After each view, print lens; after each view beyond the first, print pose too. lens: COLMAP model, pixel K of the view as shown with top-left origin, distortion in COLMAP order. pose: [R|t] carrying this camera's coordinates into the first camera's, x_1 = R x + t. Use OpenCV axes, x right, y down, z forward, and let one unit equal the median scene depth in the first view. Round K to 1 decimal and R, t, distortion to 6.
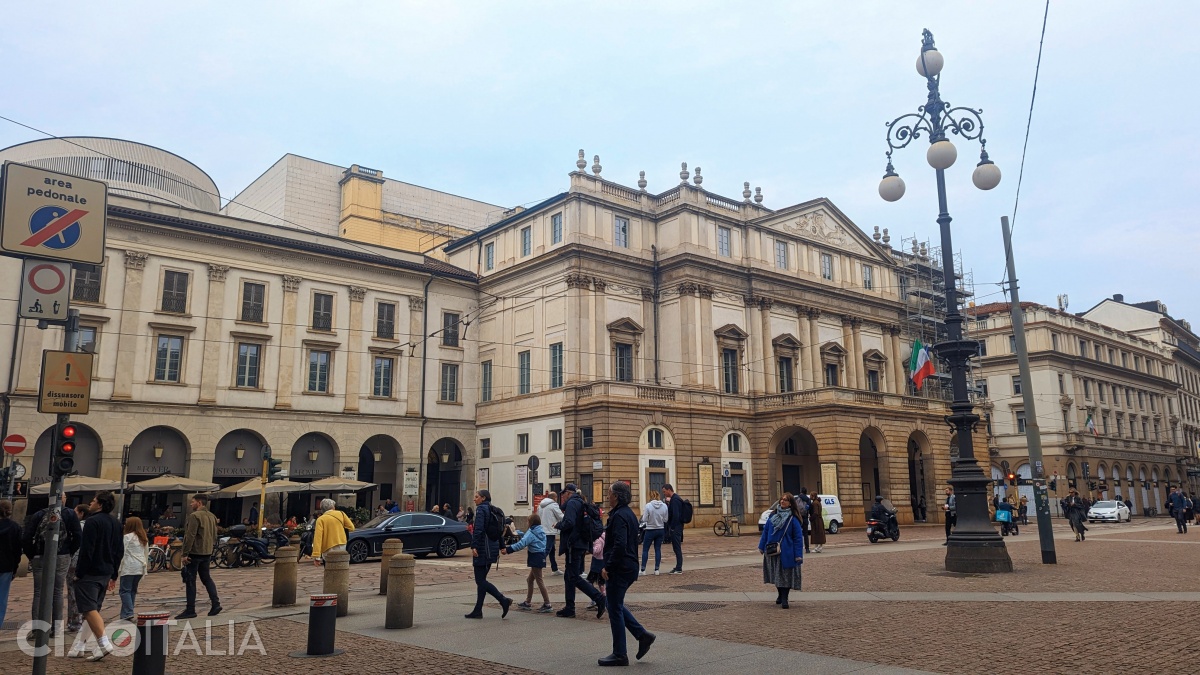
lens RADIAL K [[865.9, 0, 597.8], [0, 865.9, 335.2], [0, 0, 1]] dist [0.089995, 0.000562]
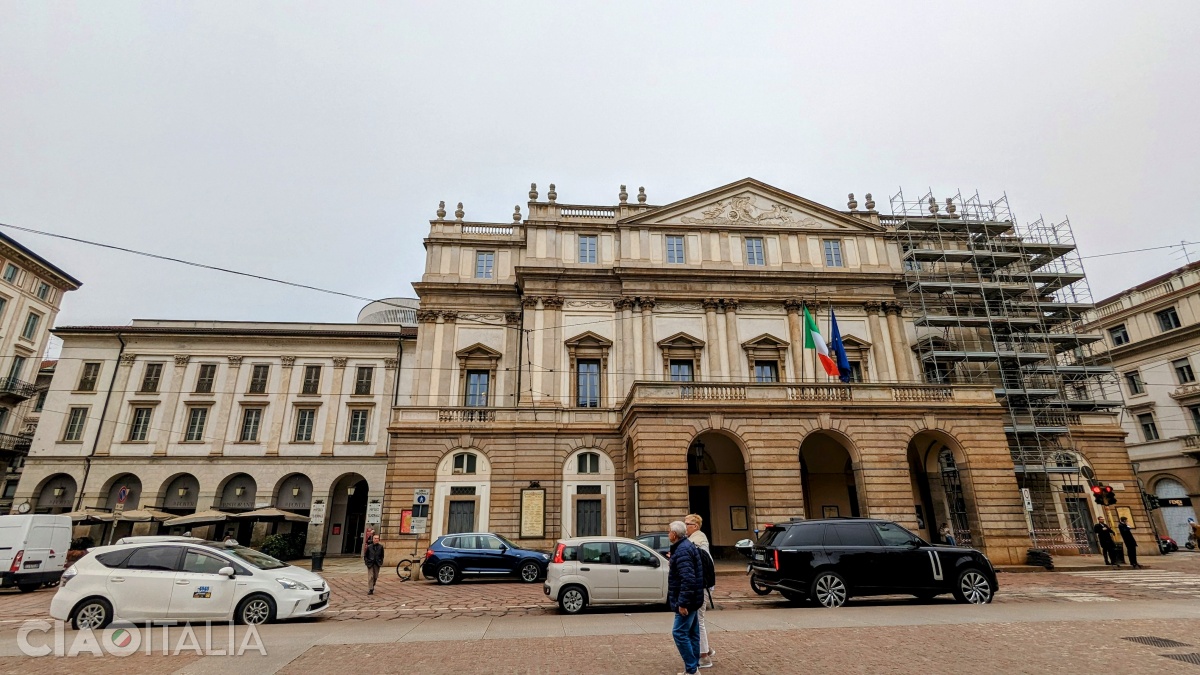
lens RADIAL K [[558.3, 0, 599.7], [0, 558.3, 342.1], [0, 0, 1]] dist [0.000991, 0.000214]
pose [[0.815118, -0.176892, -0.551626, 0.493876], [0.111643, 0.982356, -0.150045, 0.088935], [0.568435, 0.060719, 0.820485, 0.532225]]
